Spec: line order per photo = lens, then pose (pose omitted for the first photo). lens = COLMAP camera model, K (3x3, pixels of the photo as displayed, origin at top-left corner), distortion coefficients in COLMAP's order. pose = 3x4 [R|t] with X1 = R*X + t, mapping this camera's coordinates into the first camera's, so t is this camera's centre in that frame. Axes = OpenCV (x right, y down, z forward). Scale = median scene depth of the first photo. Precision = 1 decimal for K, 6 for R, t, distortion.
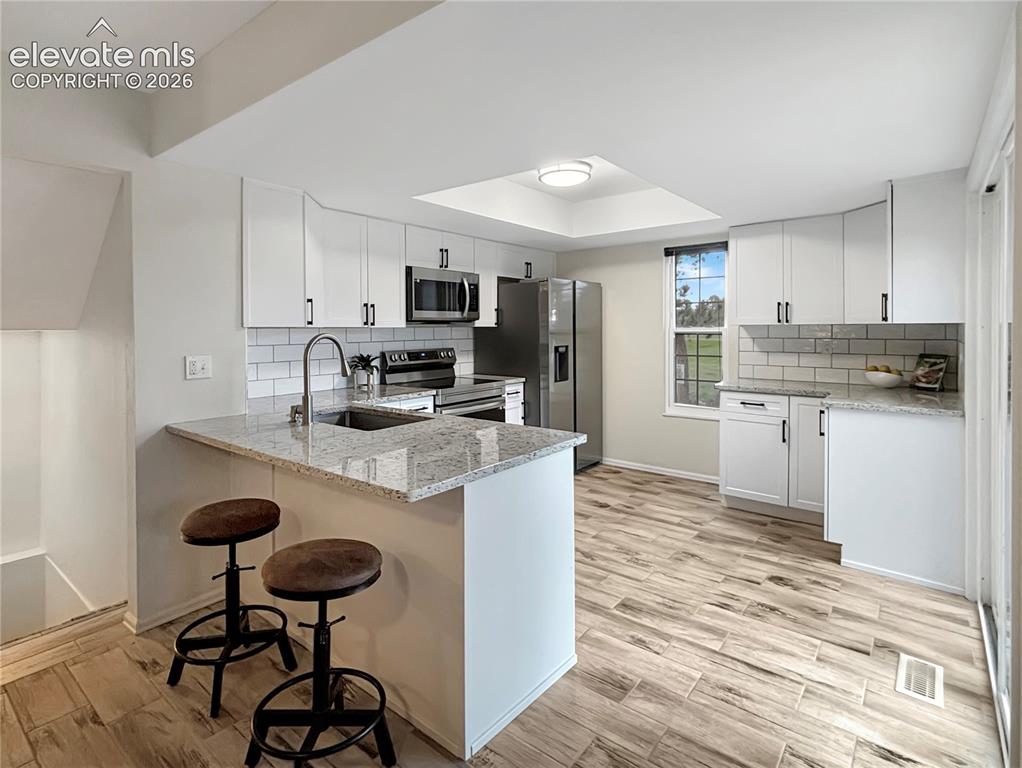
lens RADIAL K [[533.1, 0, 505.9], [0, 533.1, 349.3], [0, 0, 1]] dist [-0.000986, 0.002500]
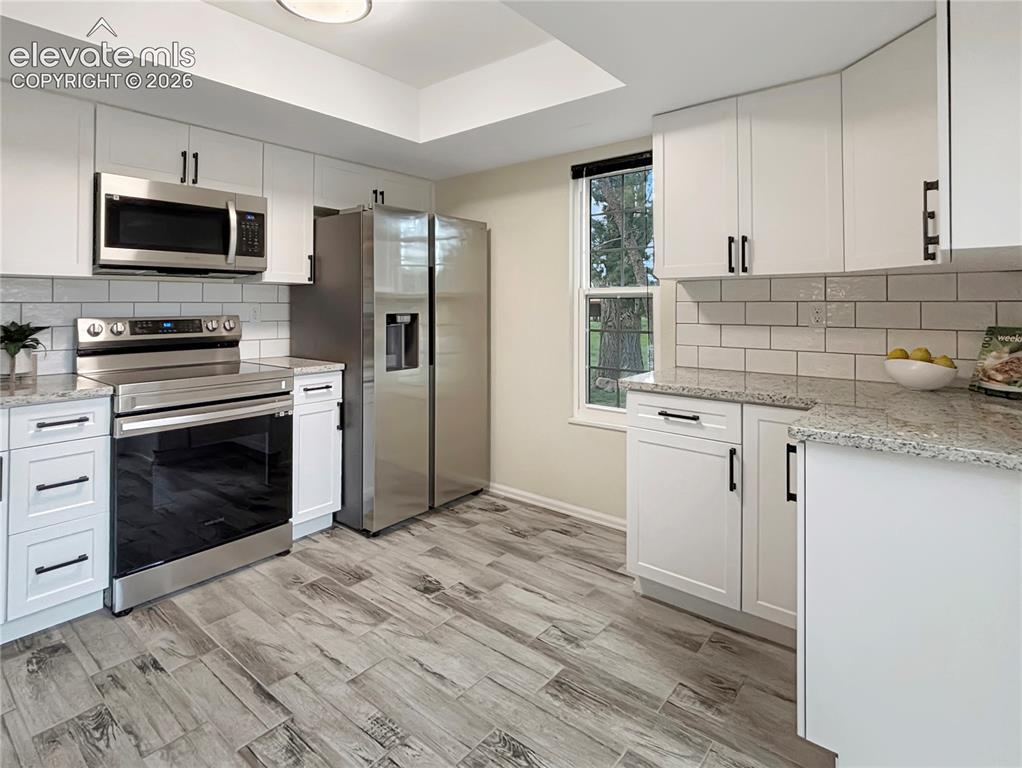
lens RADIAL K [[533.1, 0, 511.9], [0, 533.1, 315.3], [0, 0, 1]] dist [-0.000986, 0.002500]
pose [[0.999879, 0.006941, -0.013923, 0.356915], [-0.007302, 0.999634, -0.026056, 0.016415], [0.013737, 0.026155, 0.999564, 0.533445]]
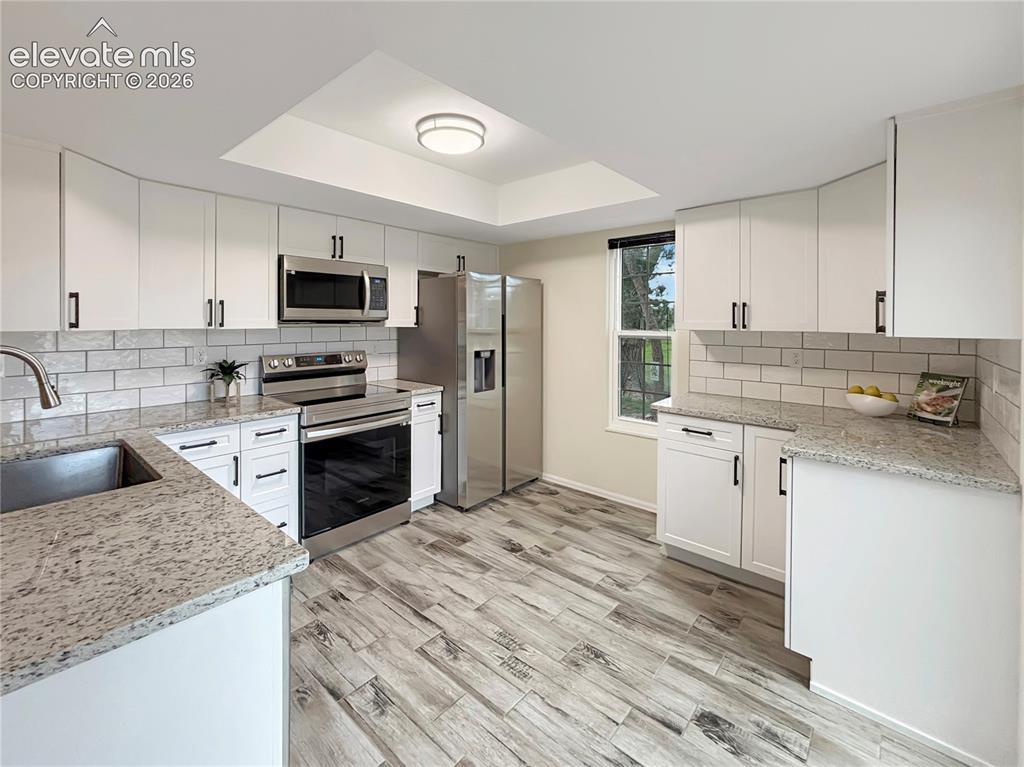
lens RADIAL K [[443.8, 0, 513.5], [0, 443.8, 338.0], [0, 0, 1]] dist [0.001764, 0.002969]
pose [[0.999096, 0.010926, -0.041078, 0.263489], [-0.011043, 0.999936, -0.002624, -0.036612], [0.041047, 0.003075, 0.999152, 0.406069]]
